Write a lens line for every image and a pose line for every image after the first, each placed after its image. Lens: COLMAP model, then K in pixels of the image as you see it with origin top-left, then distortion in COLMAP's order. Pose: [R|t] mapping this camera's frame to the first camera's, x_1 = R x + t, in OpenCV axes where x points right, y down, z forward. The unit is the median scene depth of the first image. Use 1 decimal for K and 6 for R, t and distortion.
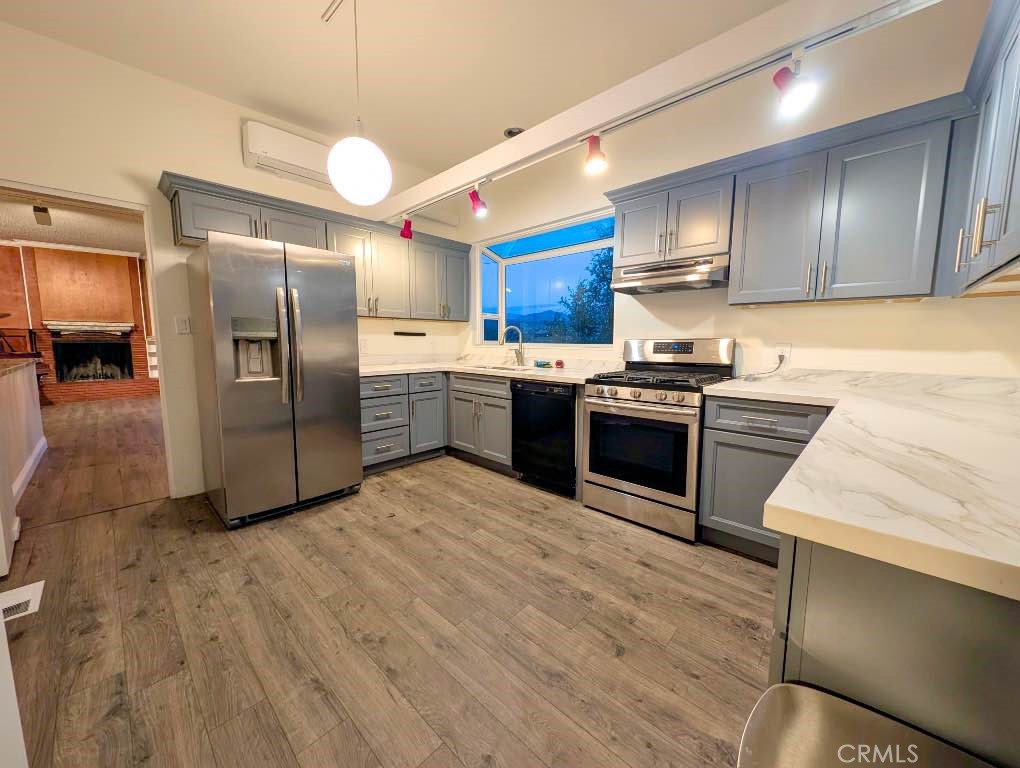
lens RADIAL K [[381.4, 0, 514.3], [0, 381.4, 381.8], [0, 0, 1]] dist [0.007200, -0.003504]
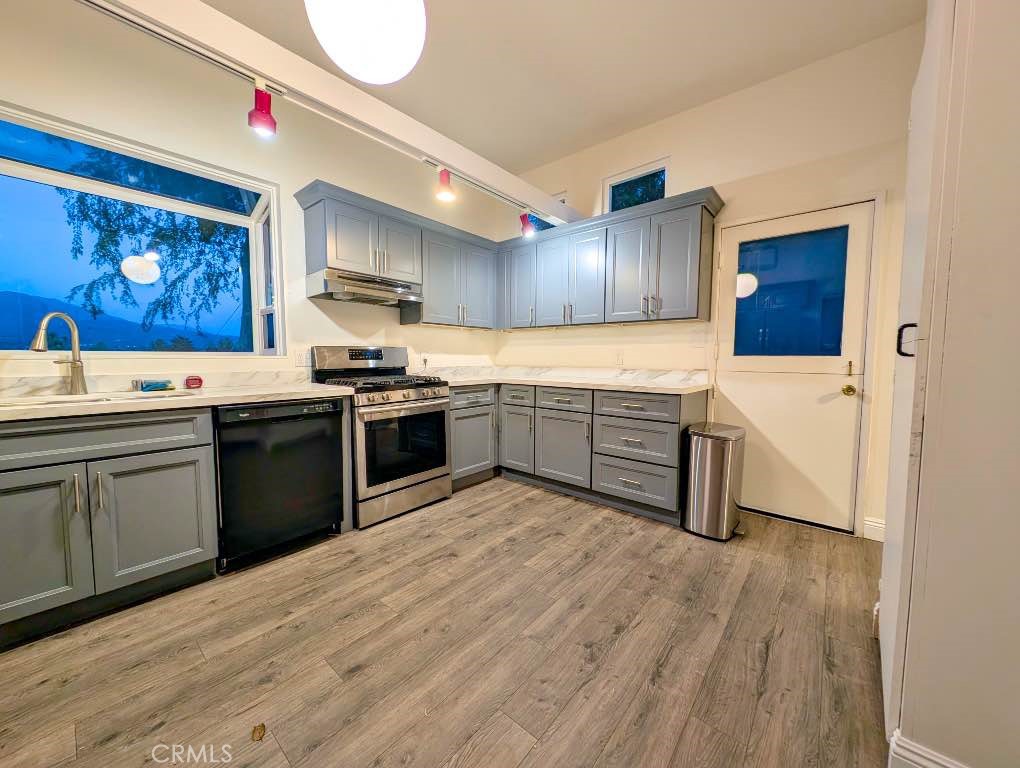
lens RADIAL K [[381.4, 0, 509.1], [0, 381.4, 381.2], [0, 0, 1]] dist [0.007200, -0.003504]
pose [[-0.040043, -0.070315, 0.996721, -0.785259], [0.105950, 0.991598, 0.074211, -0.057966], [-0.993565, 0.108574, -0.032257, 0.718073]]
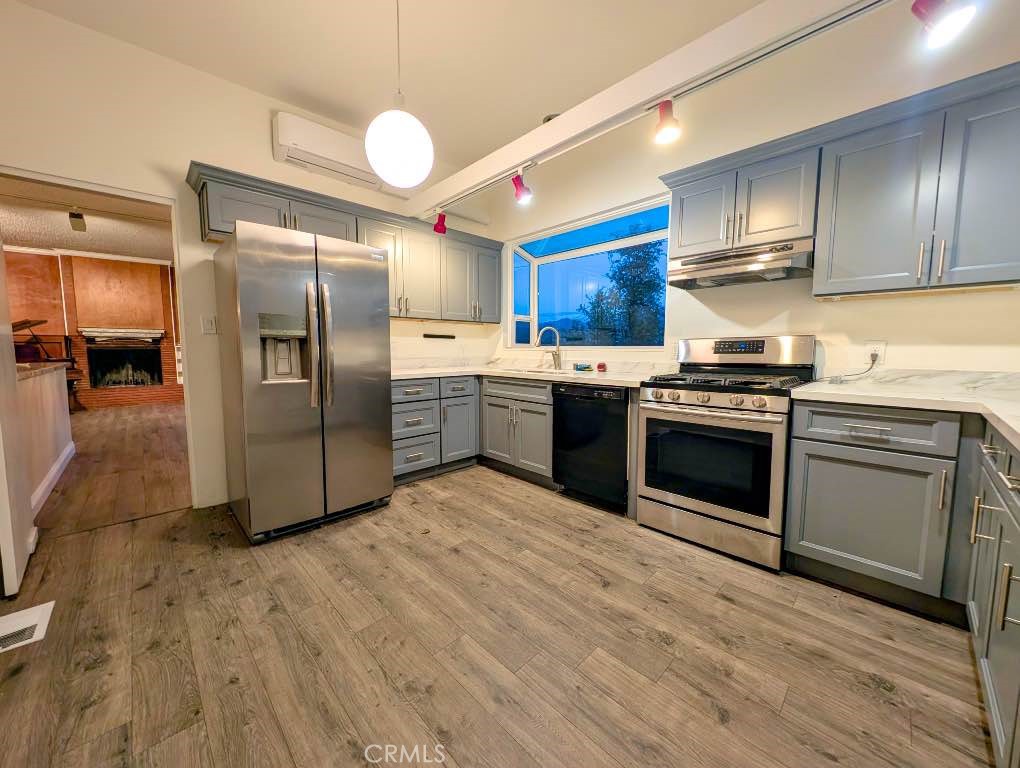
lens RADIAL K [[381.4, 0, 514.4], [0, 381.4, 381.7], [0, 0, 1]] dist [0.007200, -0.003504]
pose [[0.999062, 0.000827, -0.043304, -0.076641], [-0.001778, 0.999758, -0.021938, 0.013466], [0.043275, 0.021995, 0.998821, 0.099159]]
